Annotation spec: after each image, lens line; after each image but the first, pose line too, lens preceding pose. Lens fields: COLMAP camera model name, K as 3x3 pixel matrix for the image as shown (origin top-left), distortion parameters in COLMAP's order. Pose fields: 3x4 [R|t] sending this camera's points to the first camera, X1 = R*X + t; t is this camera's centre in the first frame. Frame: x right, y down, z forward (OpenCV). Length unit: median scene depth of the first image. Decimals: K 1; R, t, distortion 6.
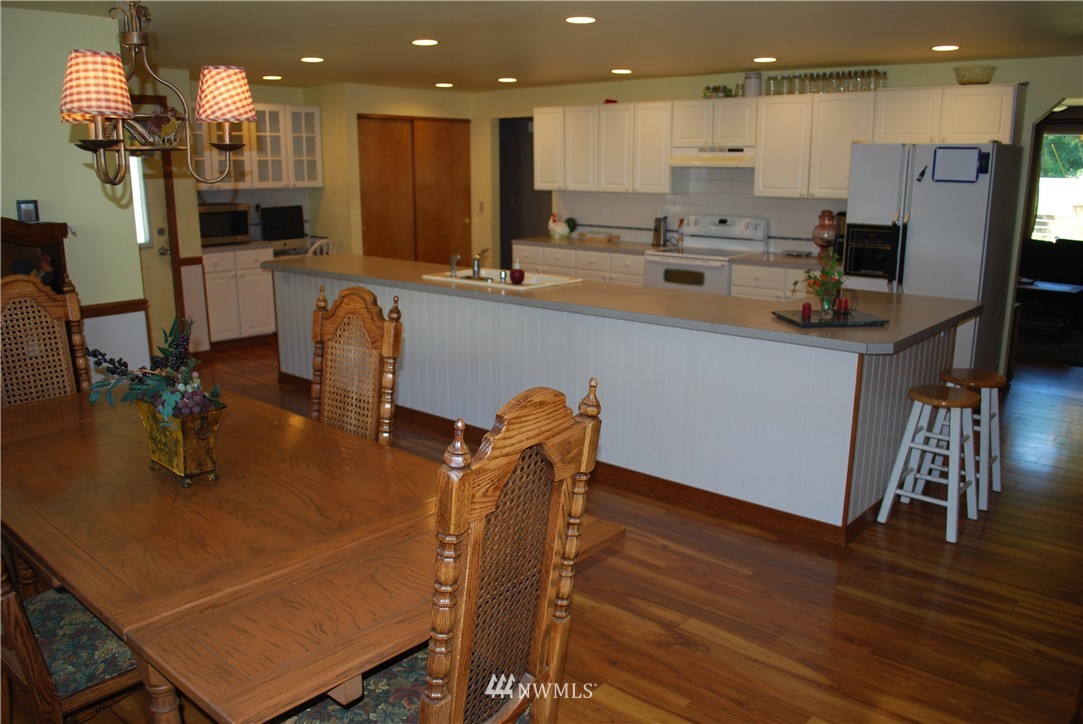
lens RADIAL K [[848.3, 0, 541.5], [0, 848.3, 362.0], [0, 0, 1]] dist [-0.083925, 0.004785]
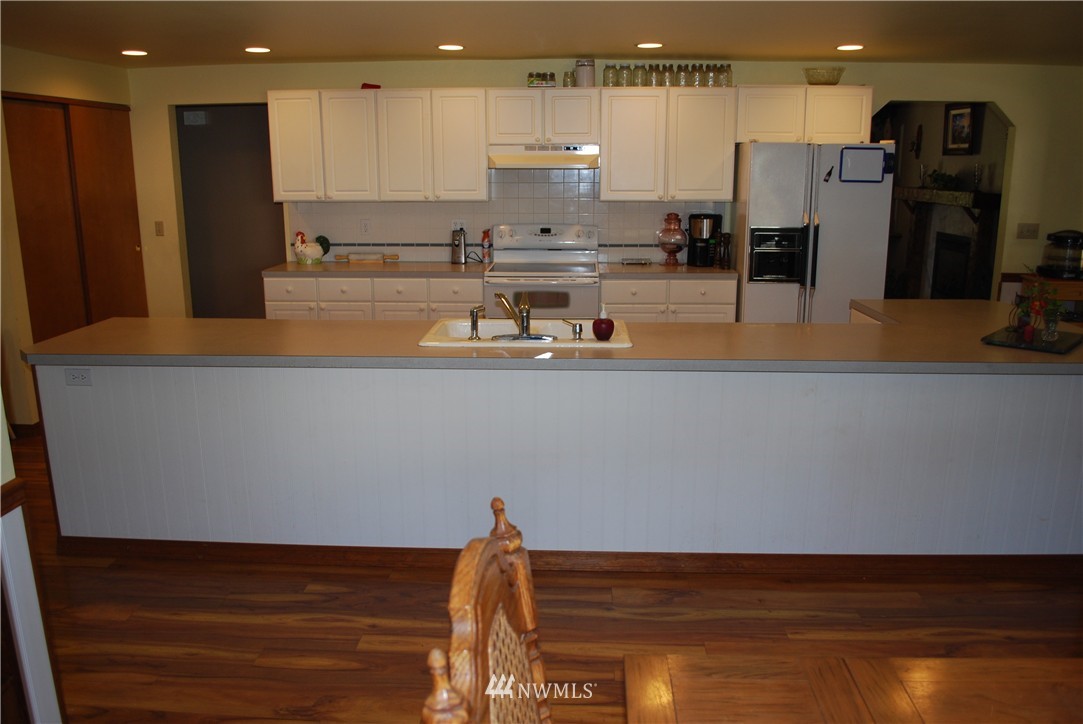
lens RADIAL K [[848.3, 0, 541.5], [0, 848.3, 362.0], [0, 0, 1]] dist [-0.083925, 0.004785]
pose [[0.782980, -0.143111, 0.605360, -0.346481], [0.141692, 0.988624, 0.050451, -0.080907], [-0.605694, 0.046273, 0.794351, 0.331166]]
